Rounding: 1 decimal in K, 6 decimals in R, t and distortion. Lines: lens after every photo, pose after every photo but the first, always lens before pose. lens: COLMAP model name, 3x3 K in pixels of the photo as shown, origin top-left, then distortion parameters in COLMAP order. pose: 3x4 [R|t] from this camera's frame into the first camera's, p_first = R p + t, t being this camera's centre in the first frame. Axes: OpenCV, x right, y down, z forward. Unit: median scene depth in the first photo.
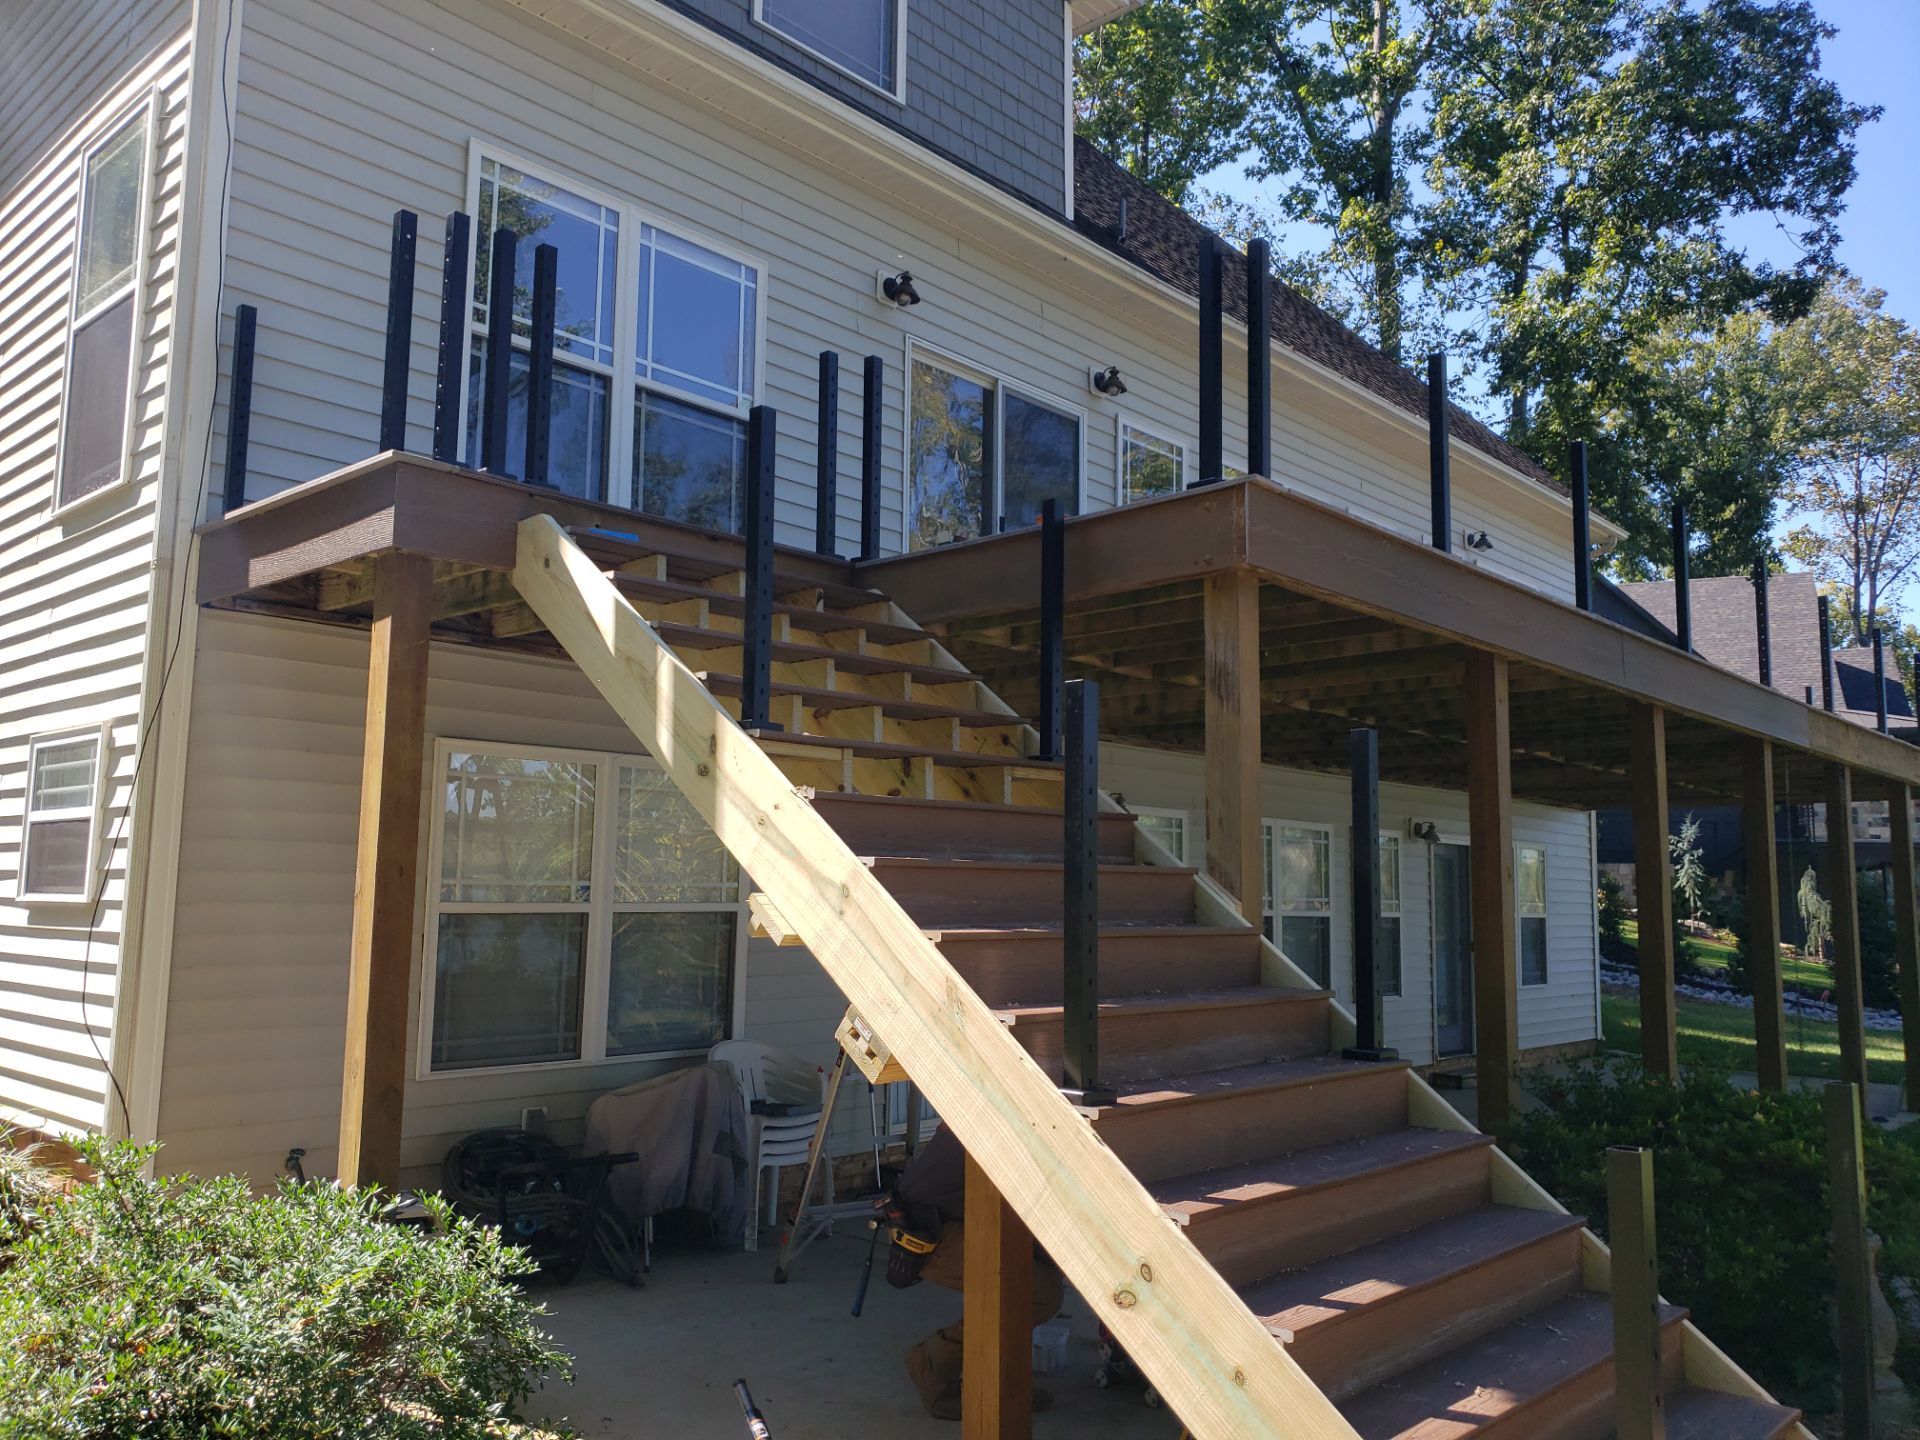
lens RADIAL K [[1497.4, 0, 965.2], [0, 1497.4, 723.8], [0, 0, 1]] dist [0.012953, 0.010095]
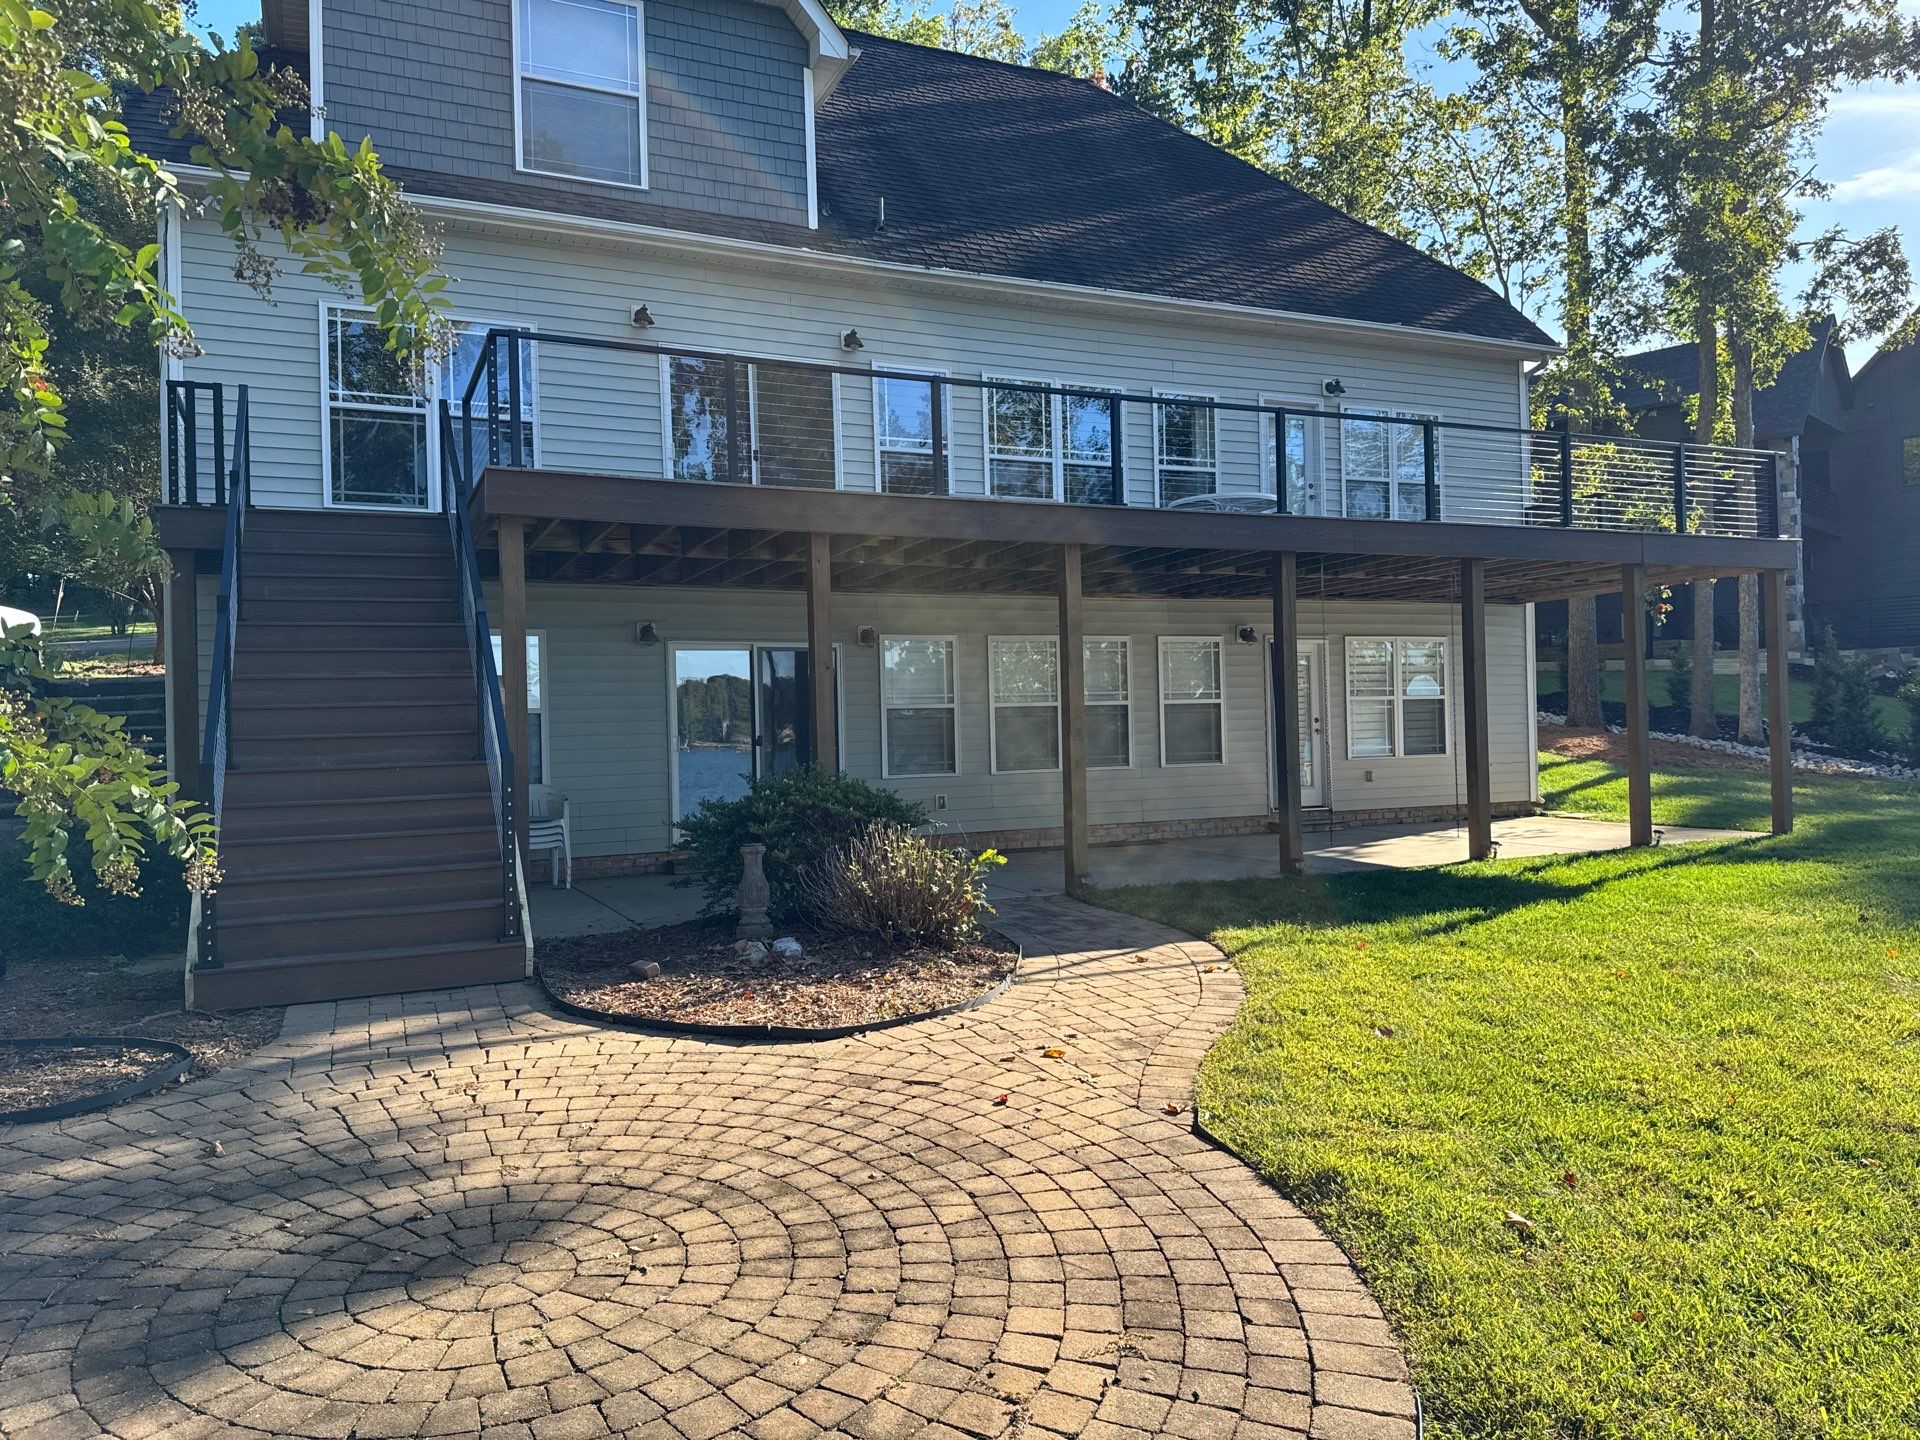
lens RADIAL K [[1349.6, 0, 968.9], [0, 1349.6, 730.3], [0, 0, 1]] dist [0.039466, -0.051629]
pose [[0.918075, -0.038402, -0.394541, 0.966745], [0.084669, 0.991325, 0.100530, 0.030109], [0.387258, -0.125699, 0.913363, -0.256623]]
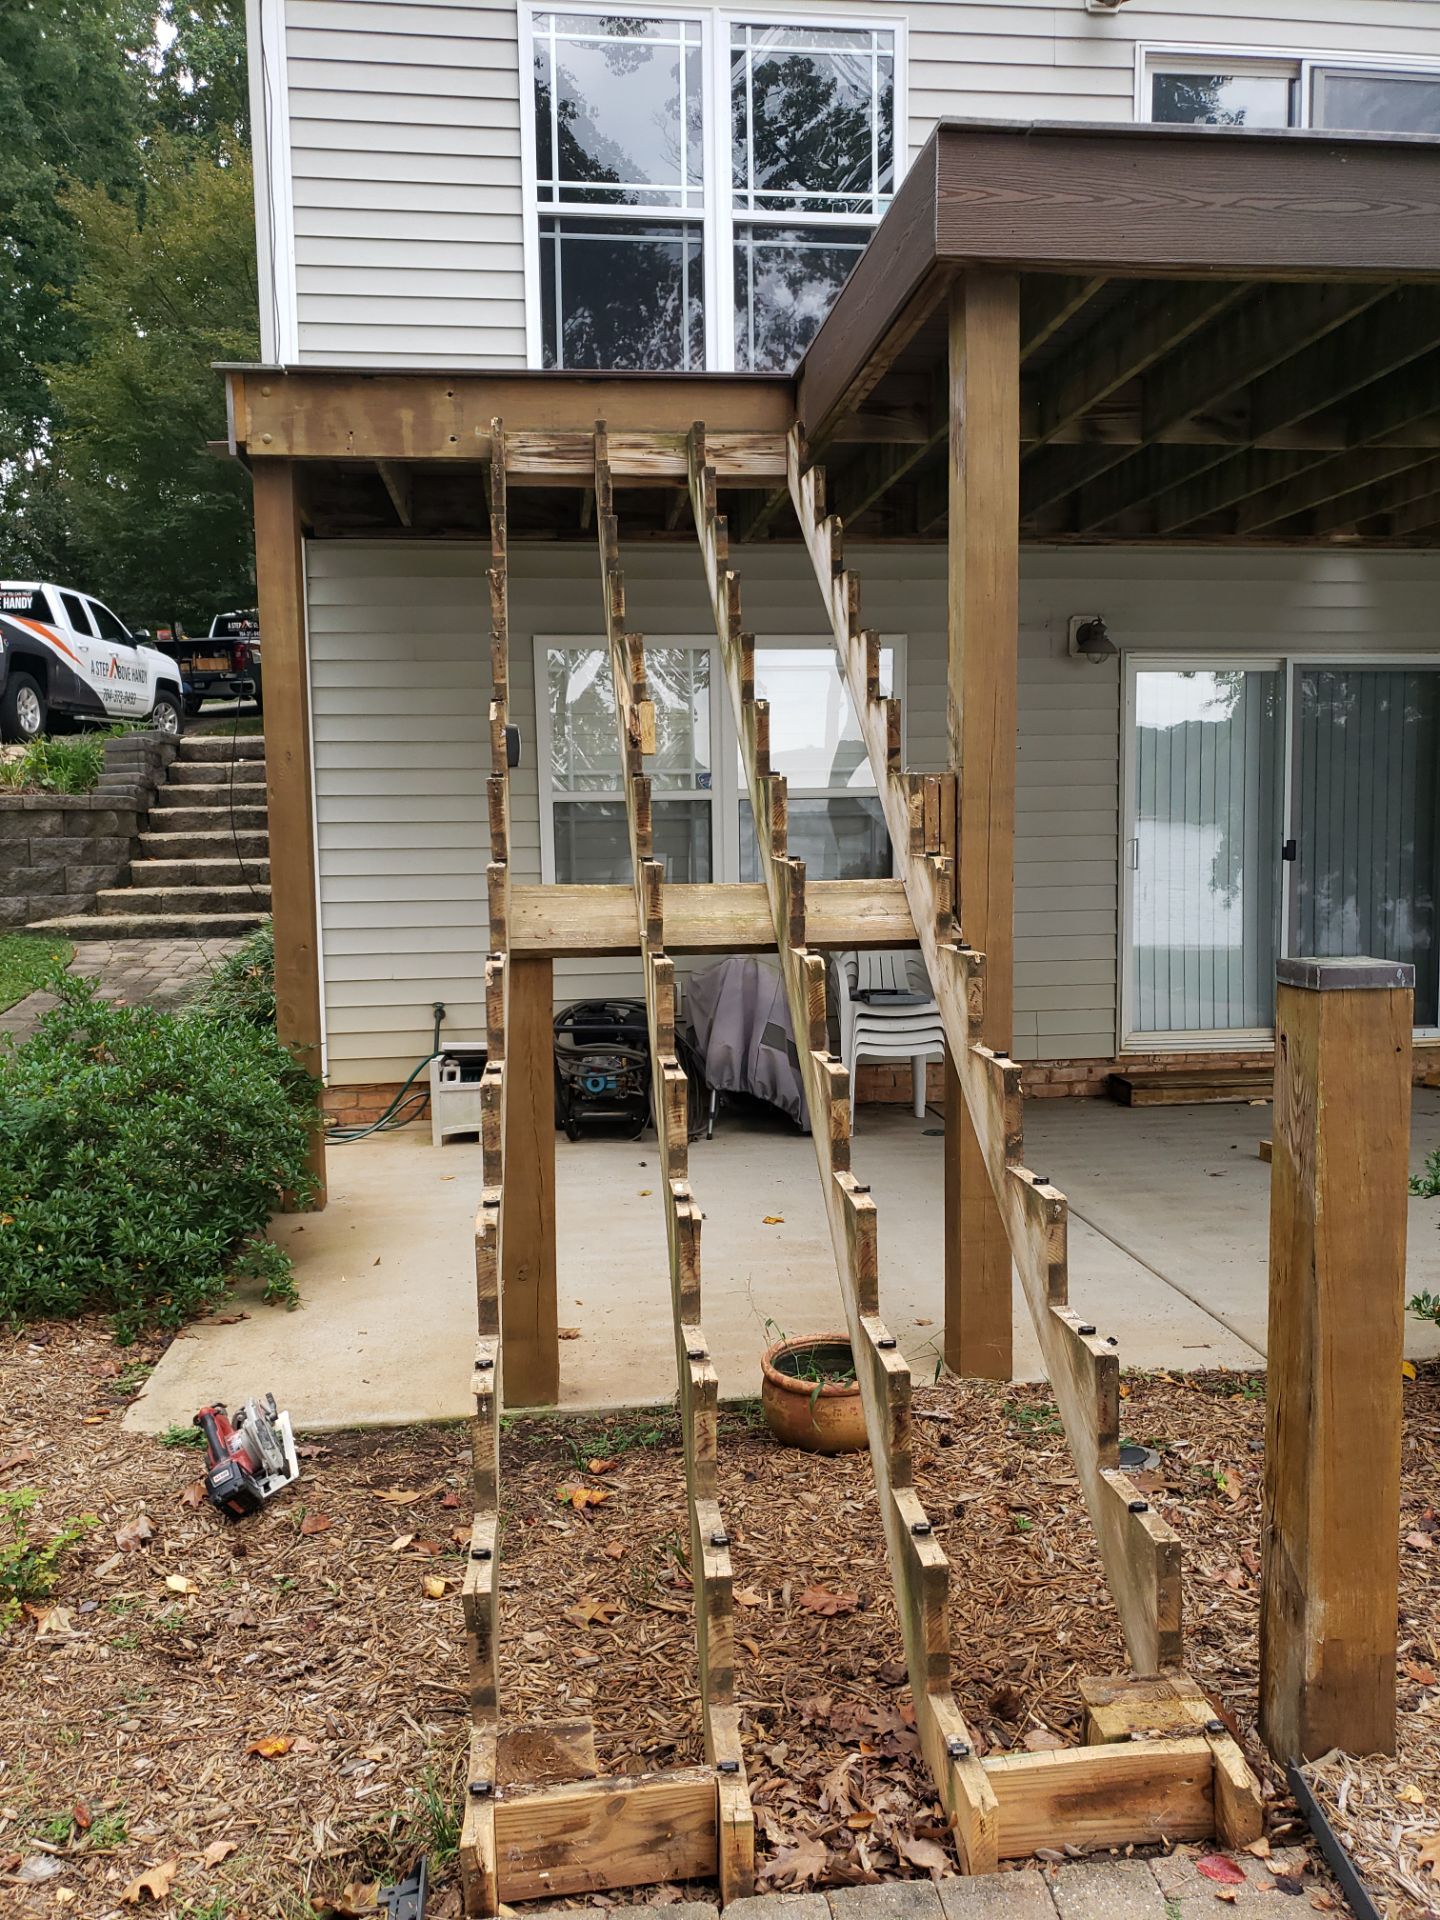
lens RADIAL K [[1497.4, 0, 715.6], [0, 1497.4, 951.9], [0, 0, 1]] dist [0.012953, 0.010095]
pose [[0.752140, 0.035892, -0.658025, 0.398227], [0.101535, 0.980281, 0.169528, 0.055692], [0.651134, -0.194322, 0.733664, 0.236000]]
